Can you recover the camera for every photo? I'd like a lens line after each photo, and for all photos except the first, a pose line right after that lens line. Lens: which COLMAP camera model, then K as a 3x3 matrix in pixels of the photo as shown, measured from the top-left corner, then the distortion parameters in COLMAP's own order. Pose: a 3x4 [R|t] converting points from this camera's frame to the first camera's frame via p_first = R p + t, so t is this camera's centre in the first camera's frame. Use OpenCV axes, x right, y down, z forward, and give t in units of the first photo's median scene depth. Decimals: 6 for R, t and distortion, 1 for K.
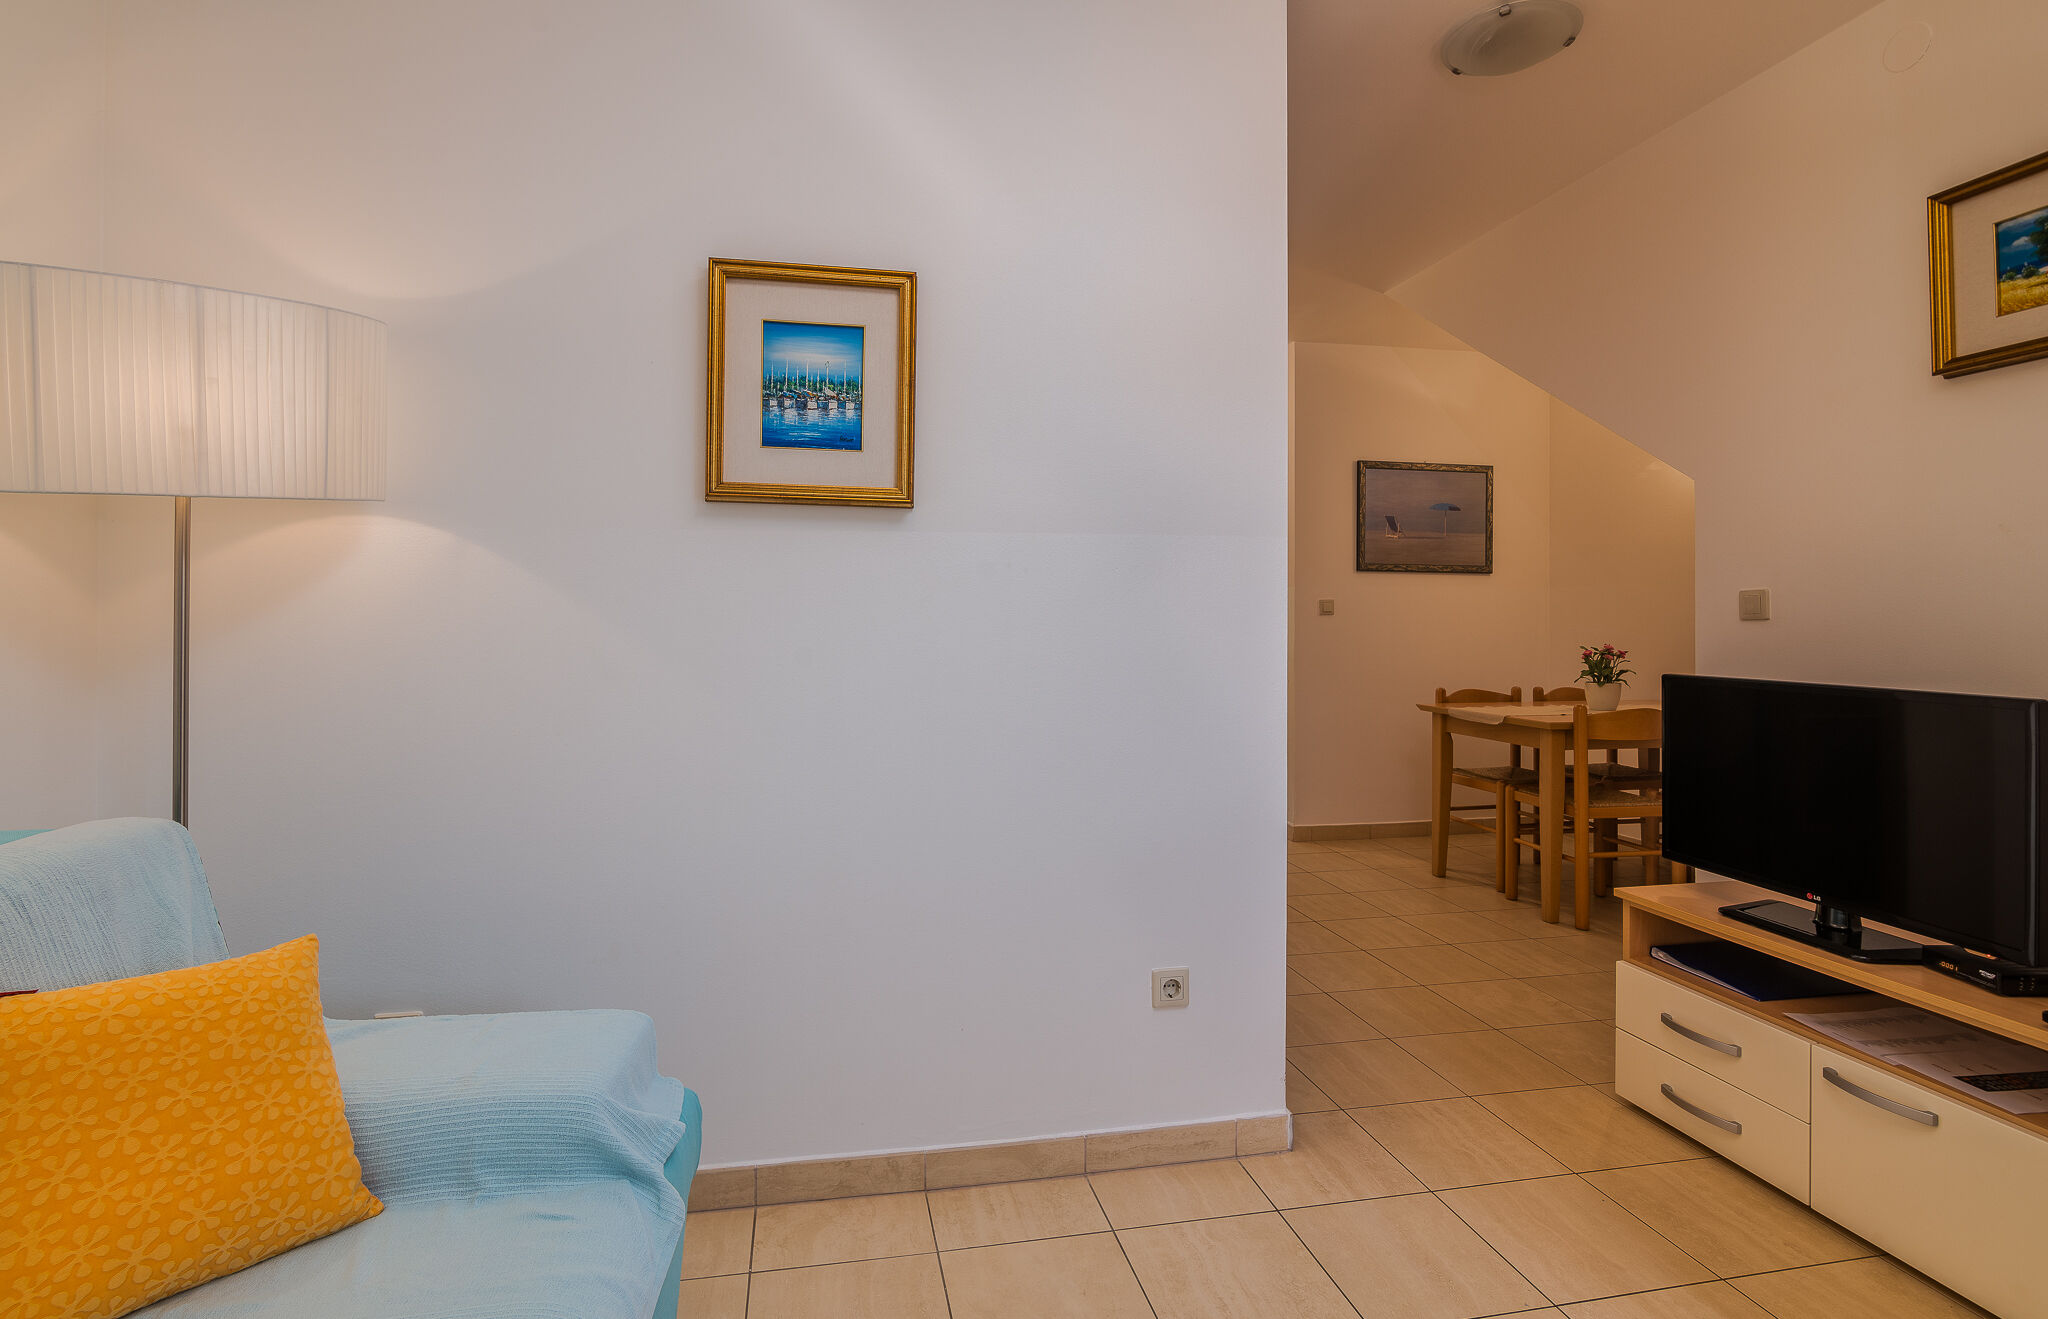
lens RADIAL K [[964.5, 0, 958.1], [0, 964.5, 618.3], [0, 0, 1]] dist [-0.000645, -0.002373]
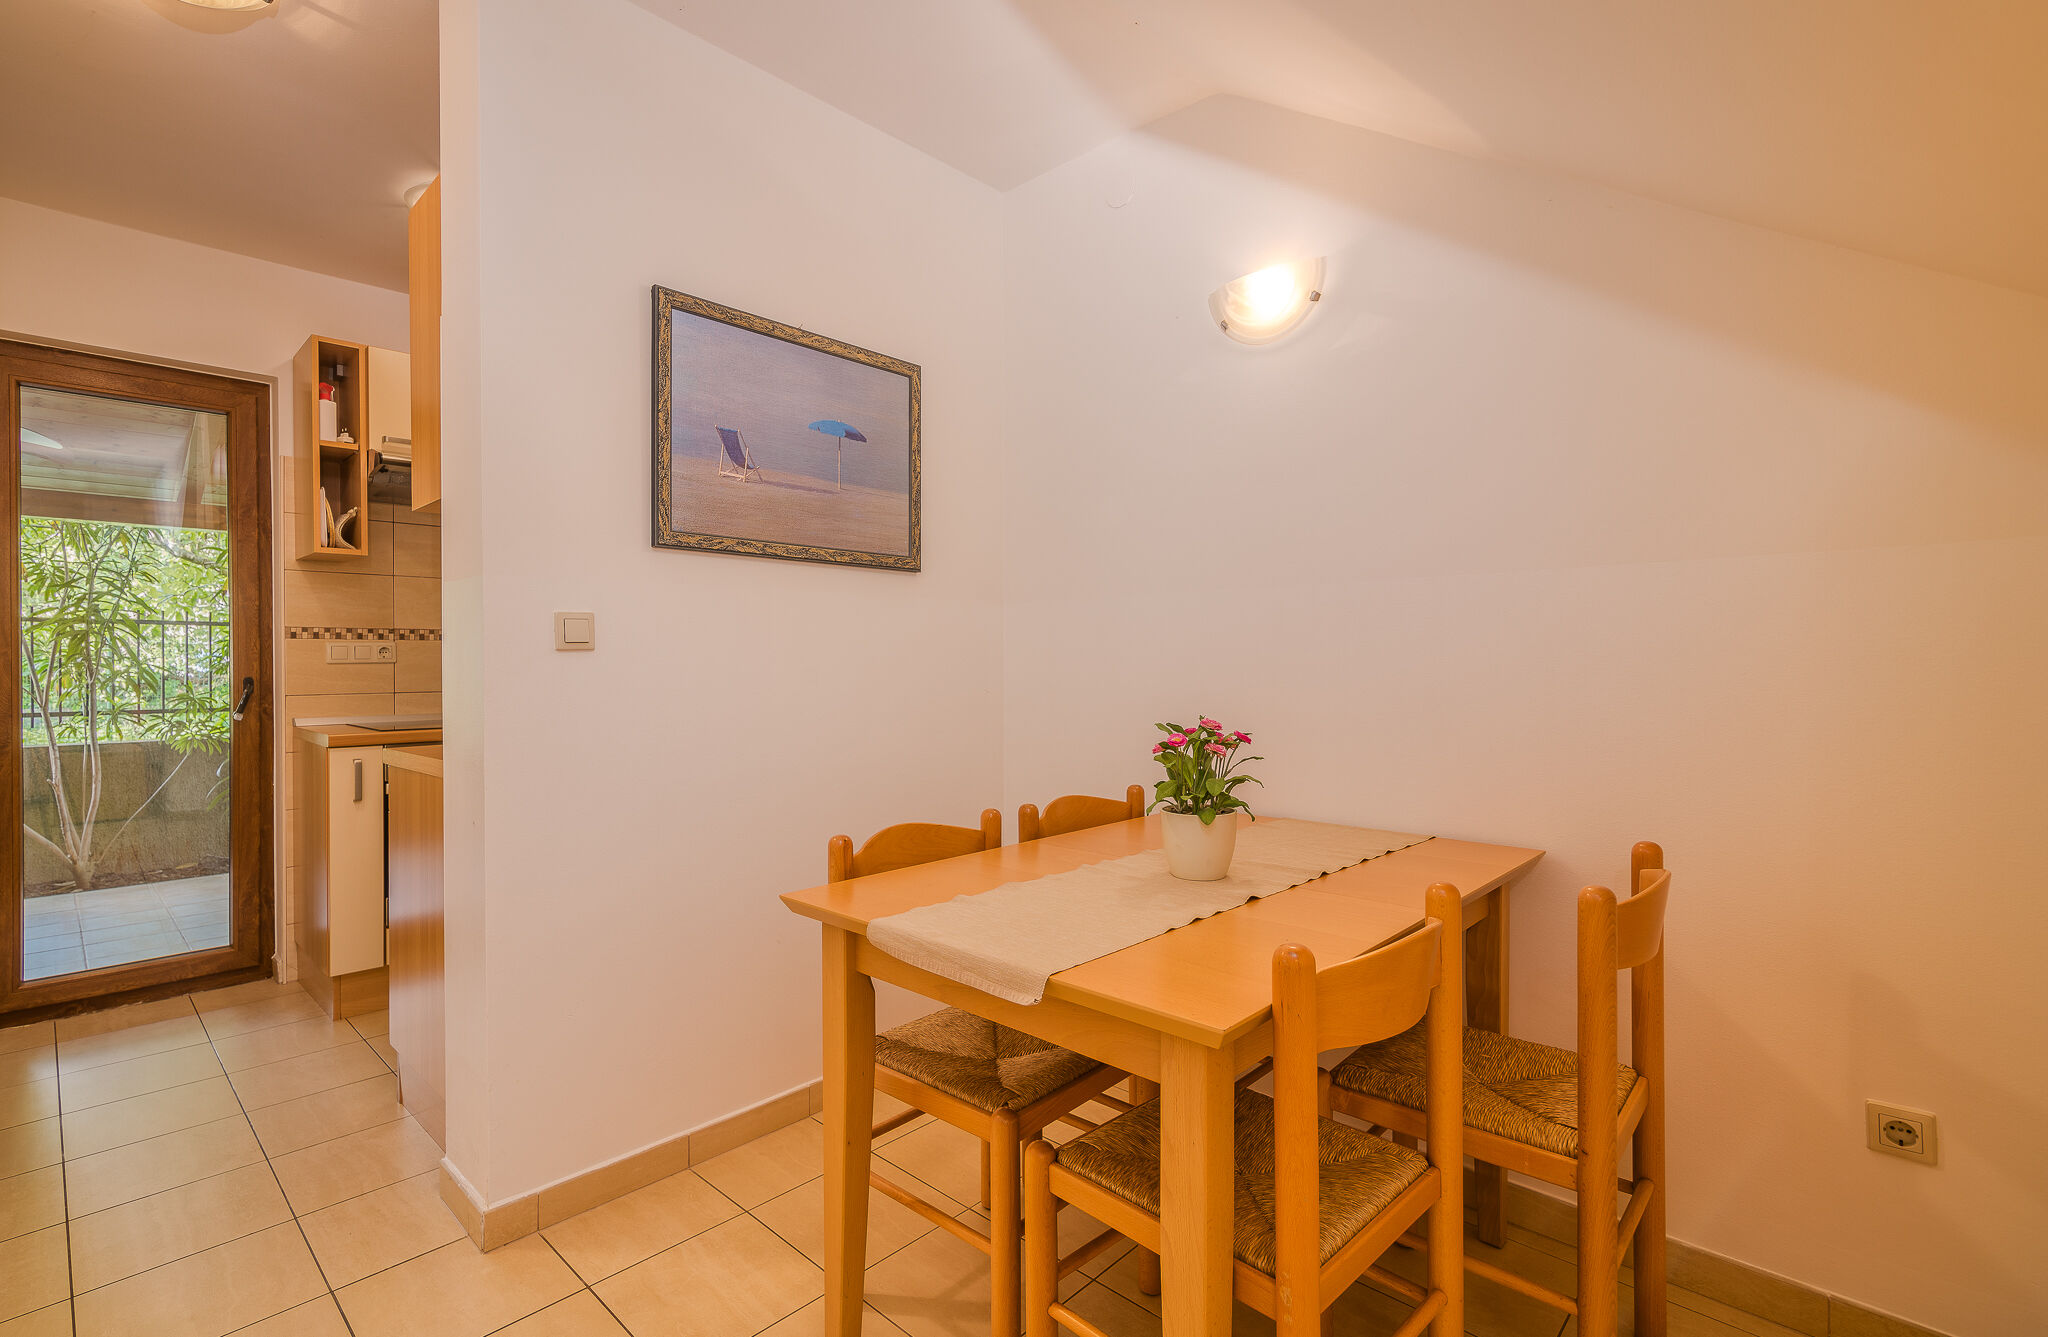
lens RADIAL K [[964.5, 0, 1019.1], [0, 964.5, 660.9], [0, 0, 1]] dist [-0.000645, -0.002373]
pose [[0.782045, -0.001209, 0.623221, 0.274645], [0.005242, 0.999976, -0.004637, 0.003933], [-0.623200, 0.006893, 0.782032, 0.567122]]
